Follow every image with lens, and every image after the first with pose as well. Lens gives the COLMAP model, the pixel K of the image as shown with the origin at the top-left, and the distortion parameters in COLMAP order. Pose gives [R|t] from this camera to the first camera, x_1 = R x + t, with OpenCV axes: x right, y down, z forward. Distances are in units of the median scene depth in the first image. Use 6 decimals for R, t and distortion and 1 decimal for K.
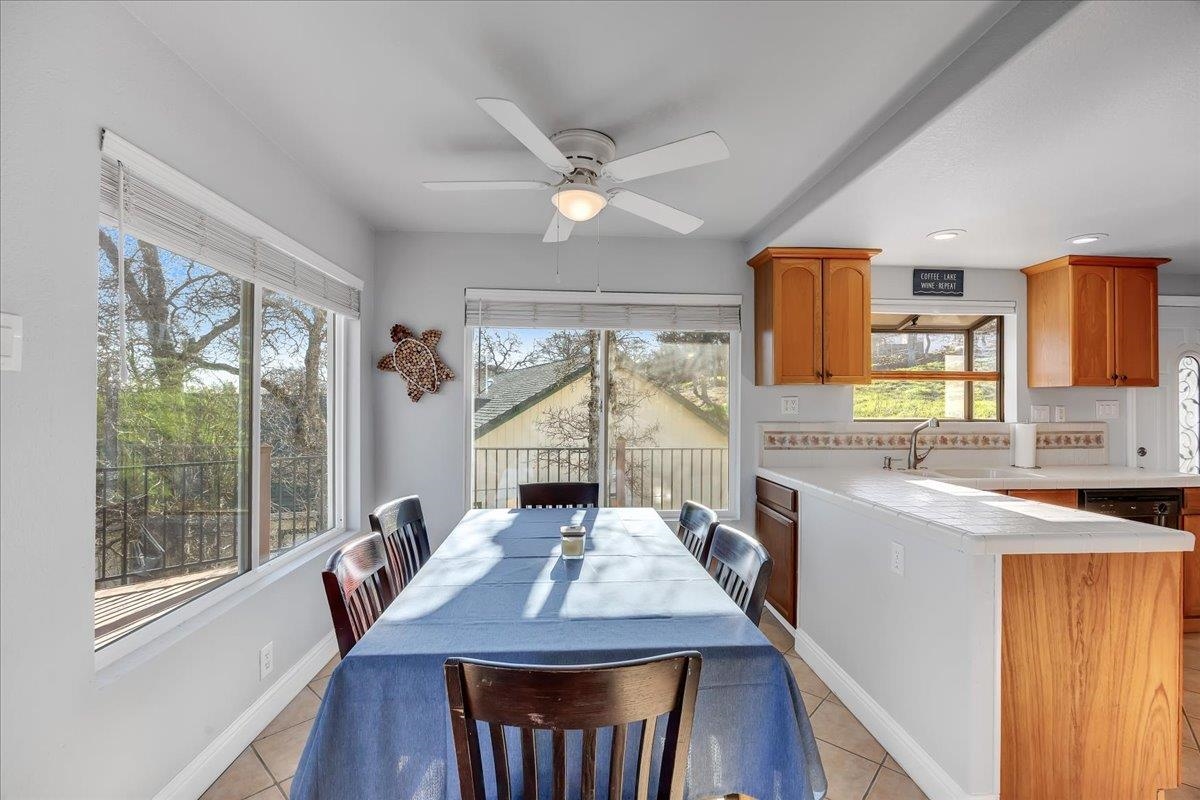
lens RADIAL K [[515.2, 0, 601.7], [0, 515.2, 400.5], [0, 0, 1]] dist [-0.017506, 0.001524]
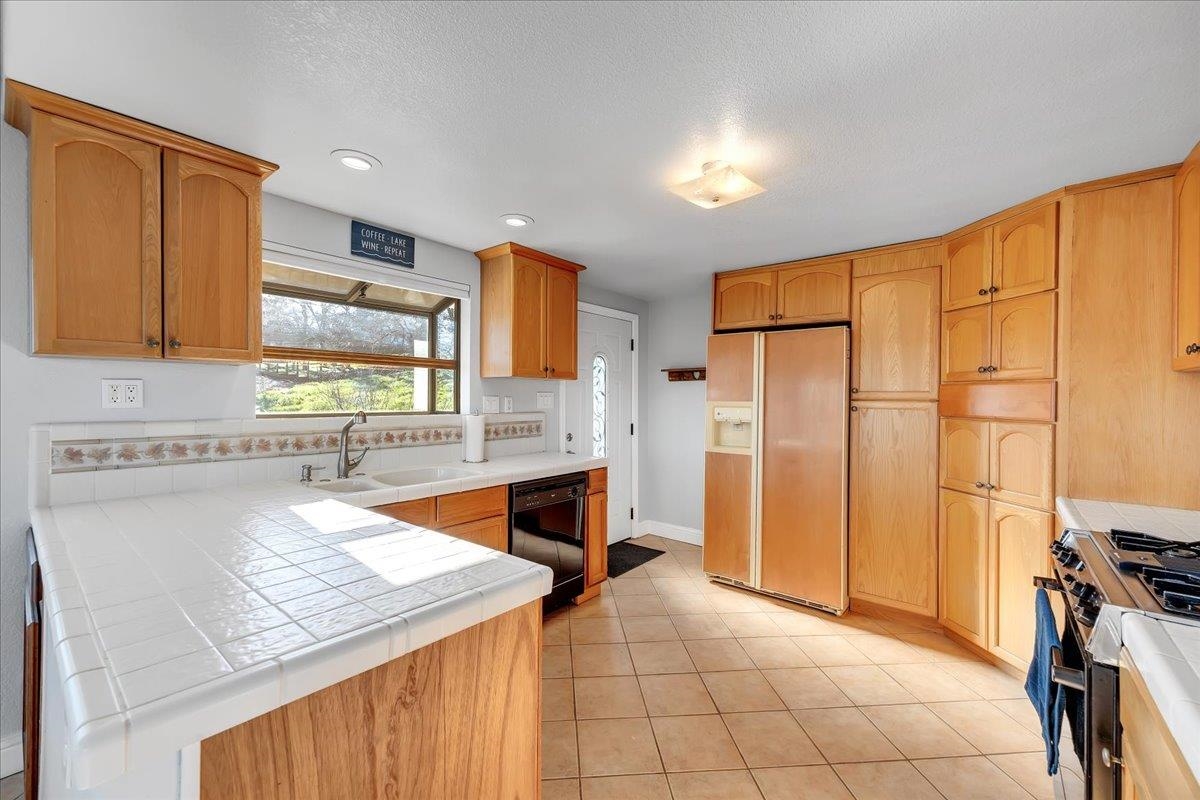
lens RADIAL K [[473.7, 0, 593.8], [0, 473.7, 398.5], [0, 0, 1]] dist [0.005916, -0.000787]
pose [[0.690899, 0.000578, 0.722952, 0.359899], [-0.009197, 0.999926, 0.007989, 0.005770], [-0.722893, -0.012169, 0.690853, 0.241772]]
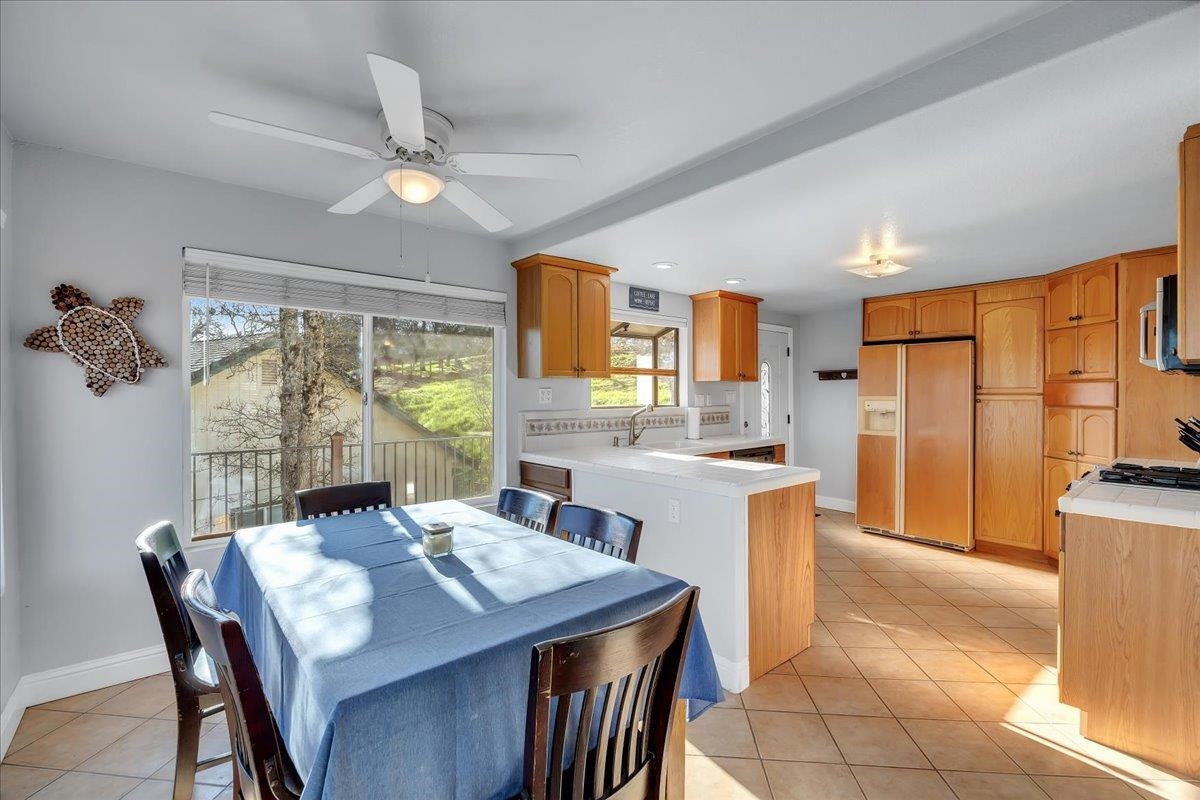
lens RADIAL K [[515.2, 0, 592.8], [0, 515.2, 396.8], [0, 0, 1]] dist [-0.017506, 0.001524]
pose [[0.808344, -0.010564, 0.588615, -0.224465], [0.003554, 0.999908, 0.013064, -0.003108], [-0.588699, -0.008468, 0.808308, 0.028003]]
